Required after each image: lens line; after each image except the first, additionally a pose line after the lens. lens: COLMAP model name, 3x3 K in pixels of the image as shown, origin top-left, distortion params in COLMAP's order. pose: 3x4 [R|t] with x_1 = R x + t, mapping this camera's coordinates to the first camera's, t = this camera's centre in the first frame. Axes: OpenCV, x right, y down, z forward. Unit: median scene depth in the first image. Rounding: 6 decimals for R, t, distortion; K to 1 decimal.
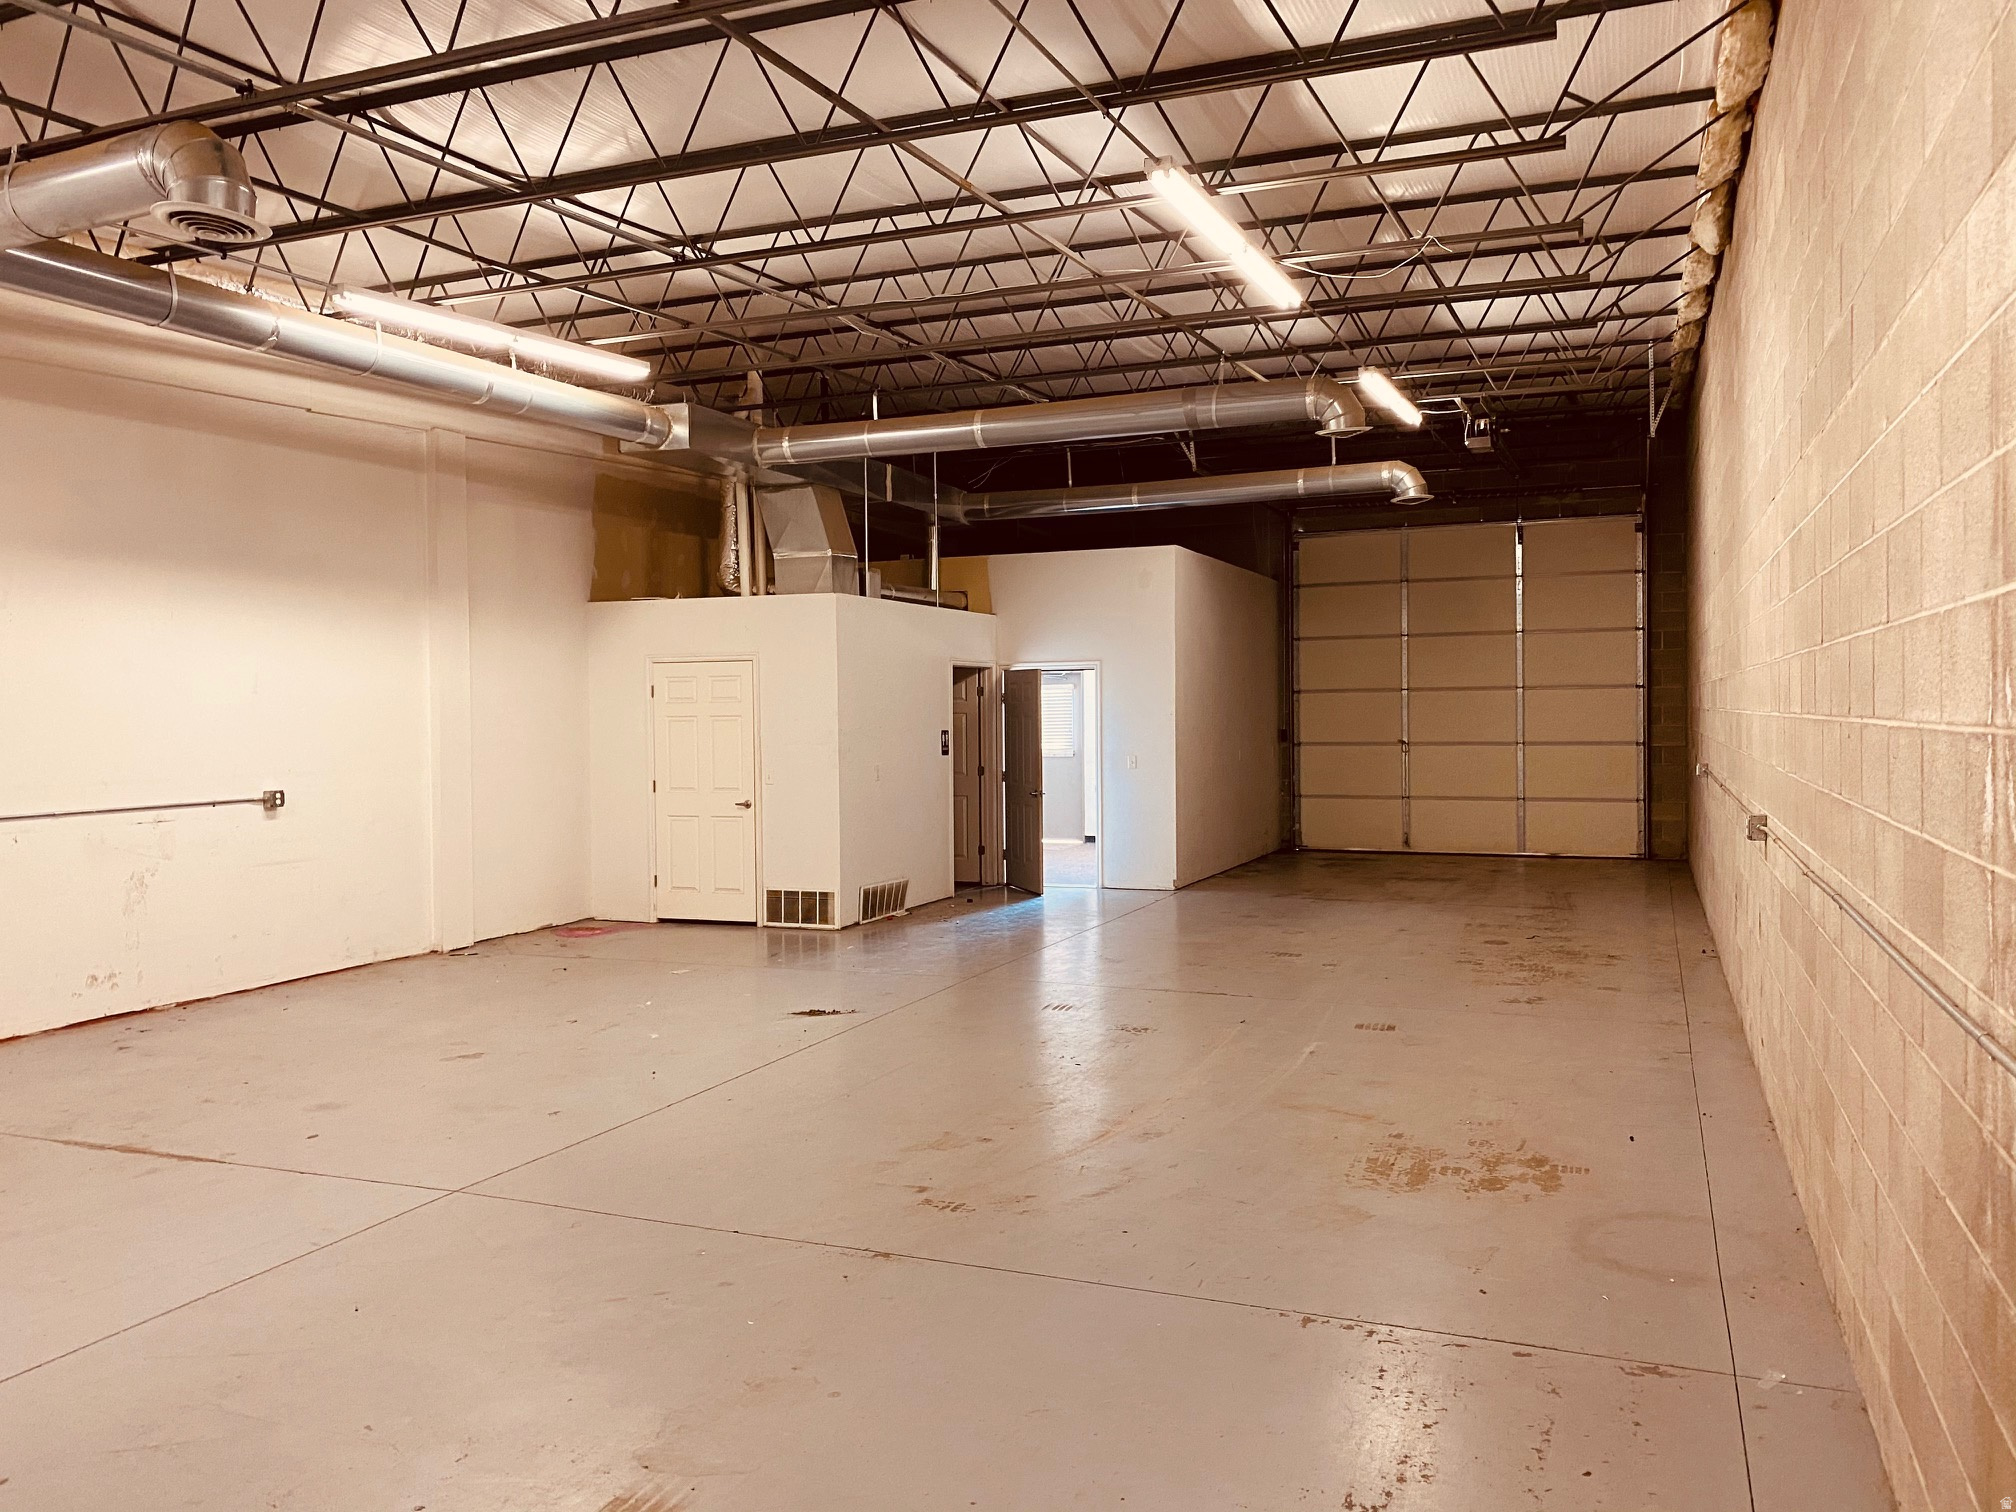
lens RADIAL K [[1569.6, 0, 1008.0], [0, 1569.6, 756.0], [0, 0, 1]] dist [0.132353, -0.538616]
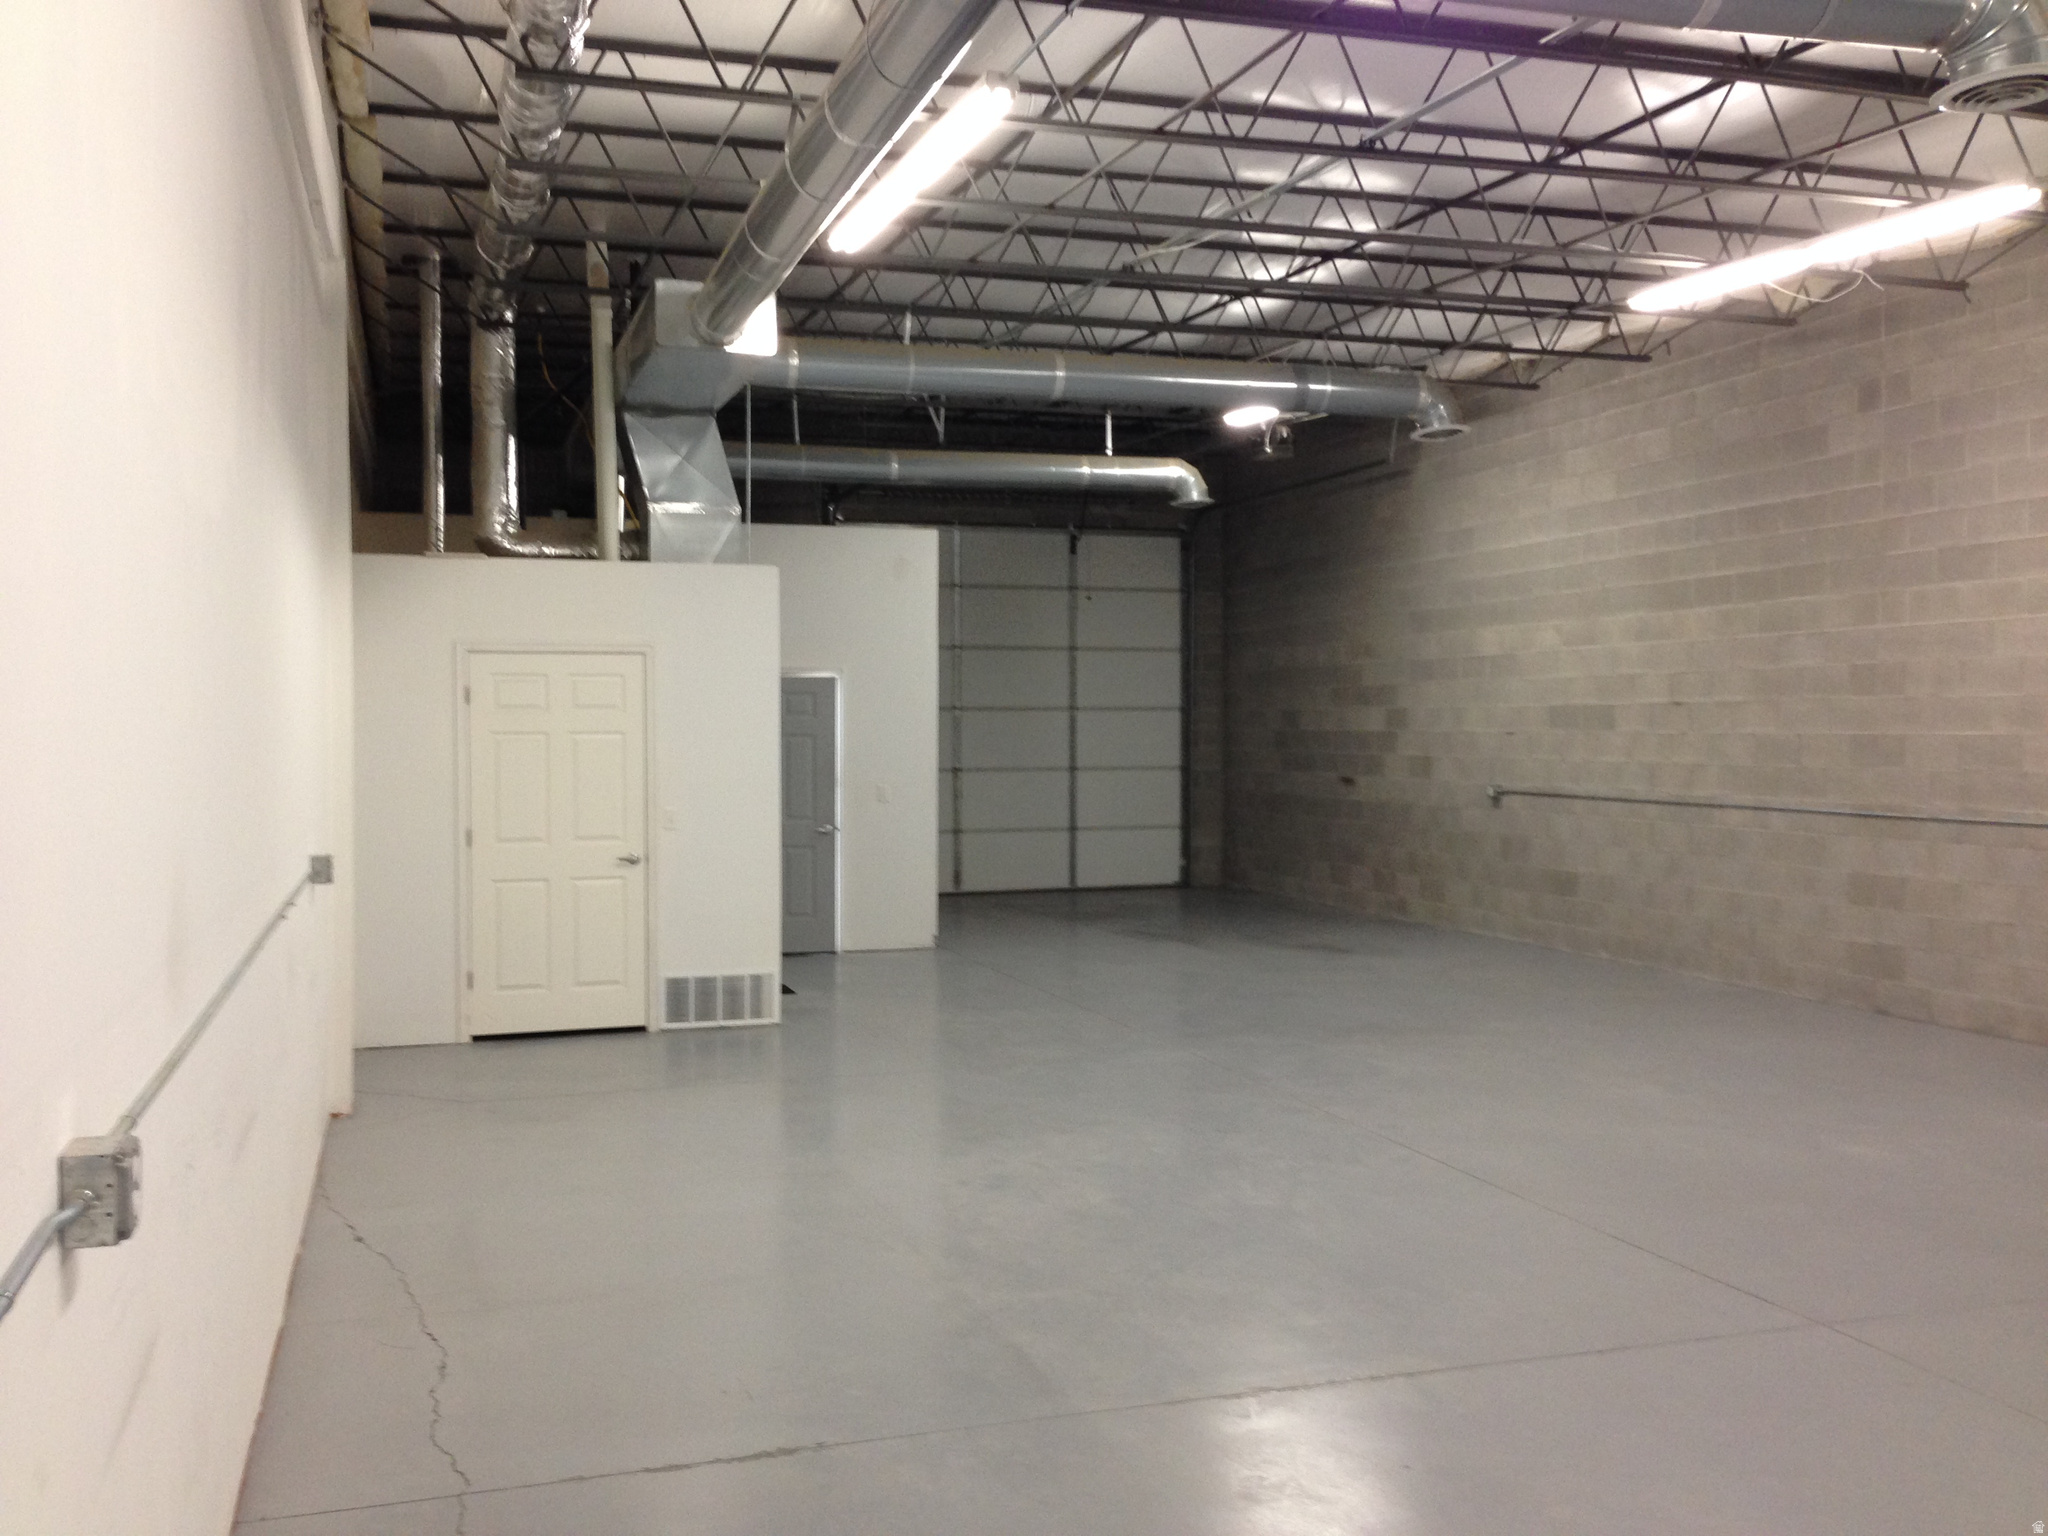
lens RADIAL K [[1875.6, 0, 1024.0], [0, 1875.6, 768.0], [0, 0, 1]] dist [-0.012989, 0.004989]
pose [[0.770538, -0.006107, 0.637365, -0.547529], [0.013238, 0.999892, -0.006423, -0.002141], [-0.637256, 0.013386, 0.770536, 0.239262]]
